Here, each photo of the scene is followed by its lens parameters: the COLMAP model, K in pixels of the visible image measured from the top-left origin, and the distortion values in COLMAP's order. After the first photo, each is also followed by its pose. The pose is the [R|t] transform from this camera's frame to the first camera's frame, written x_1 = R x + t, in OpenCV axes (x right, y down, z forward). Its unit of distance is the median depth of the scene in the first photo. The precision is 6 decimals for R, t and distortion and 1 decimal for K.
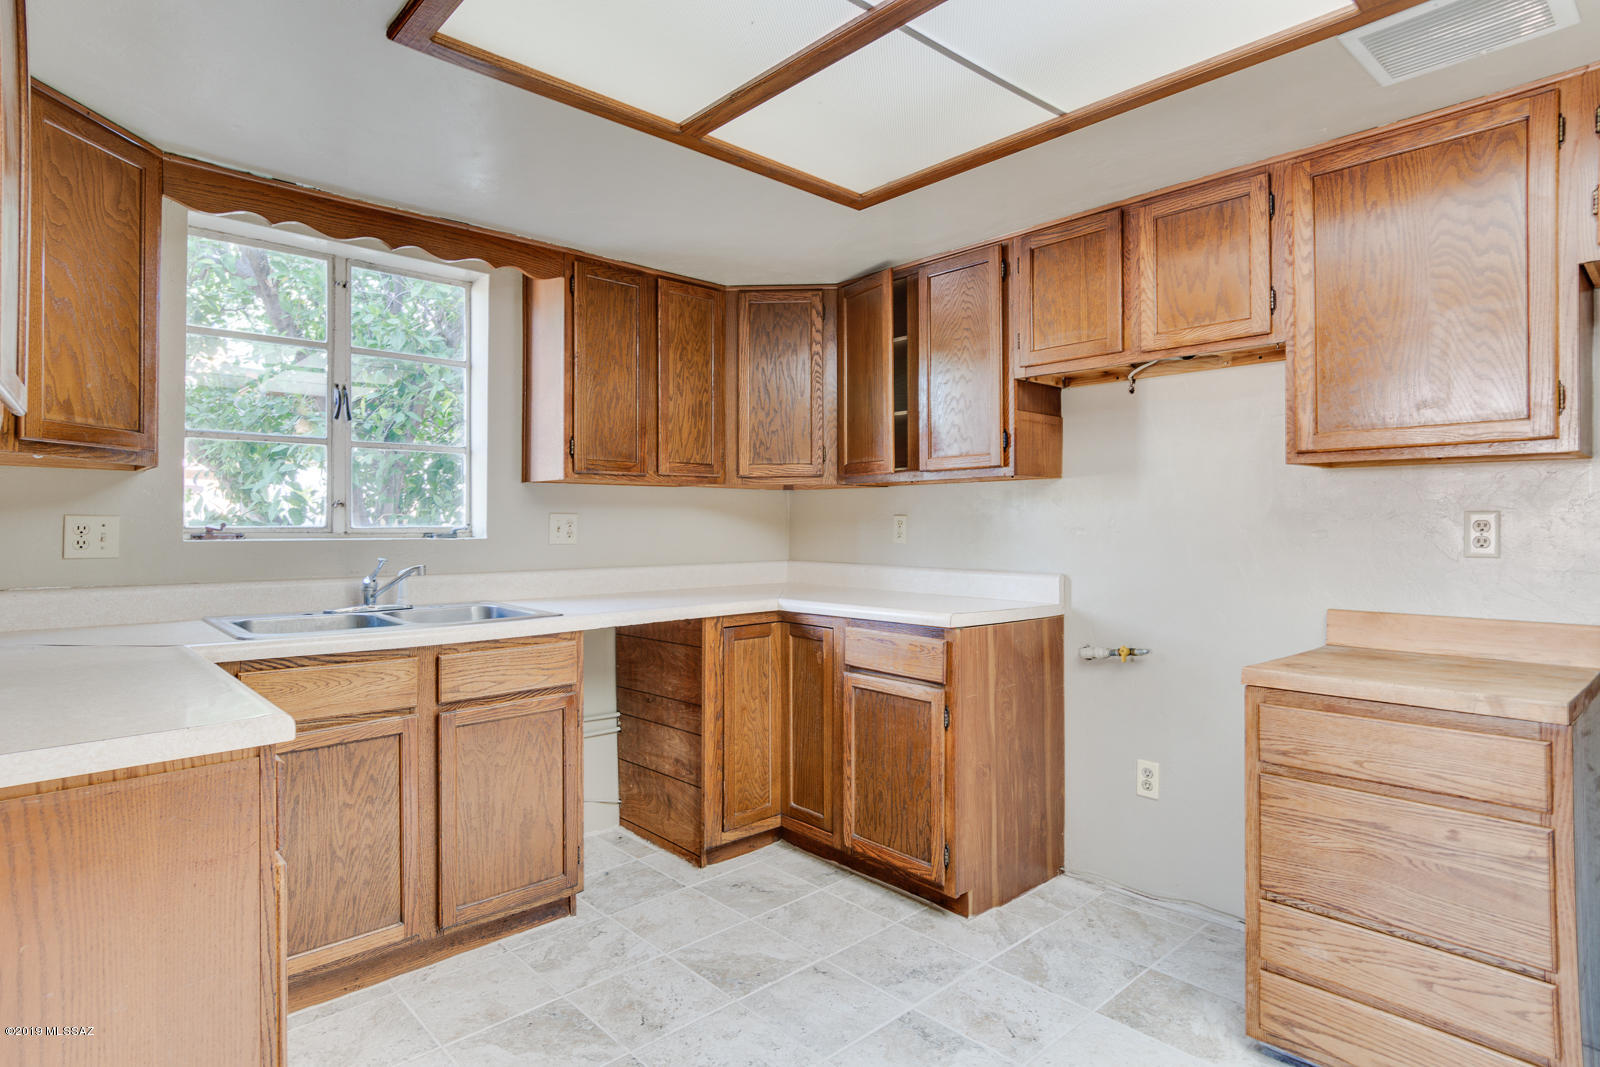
lens RADIAL K [[837.4, 0, 761.1], [0, 837.4, 515.7], [0, 0, 1]] dist [0.009807, -0.000164]
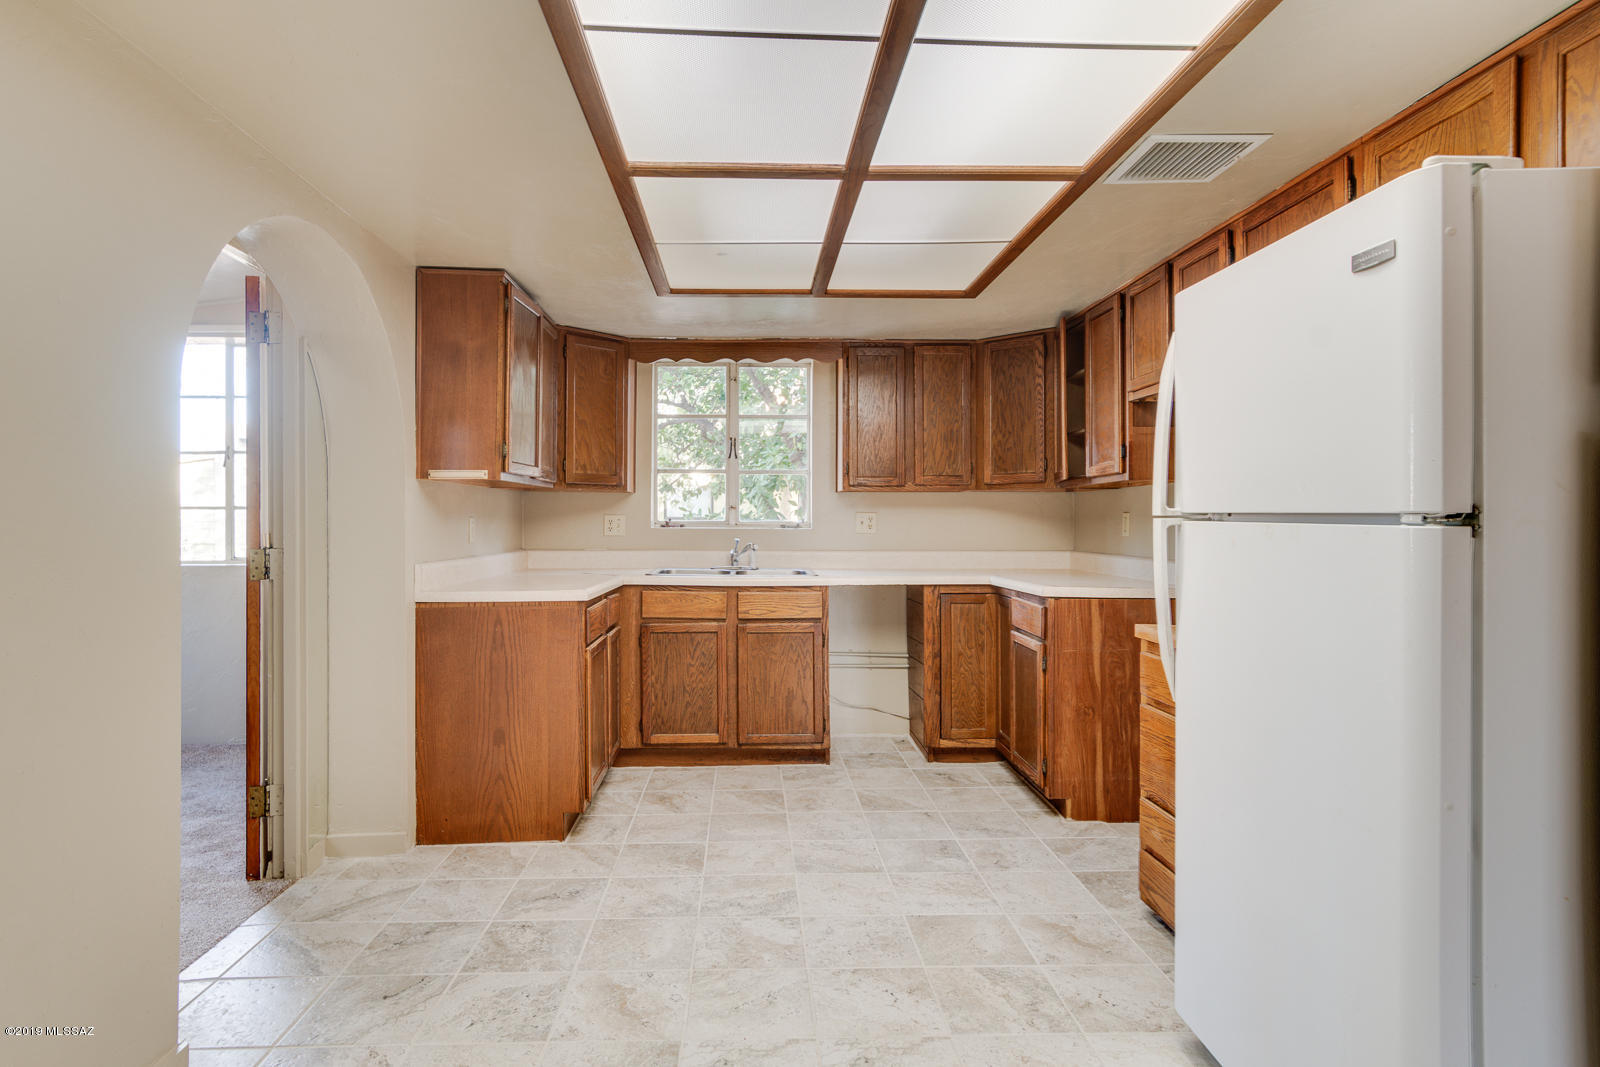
lens RADIAL K [[841.5, 0, 773.3], [0, 841.5, 520.4], [0, 0, 1]] dist [0.017596, -0.022790]
pose [[0.773674, 0.001267, -0.633583, 0.698962], [0.004526, 0.999961, 0.007525, -0.000855], [0.633568, -0.008690, 0.773638, -0.297122]]
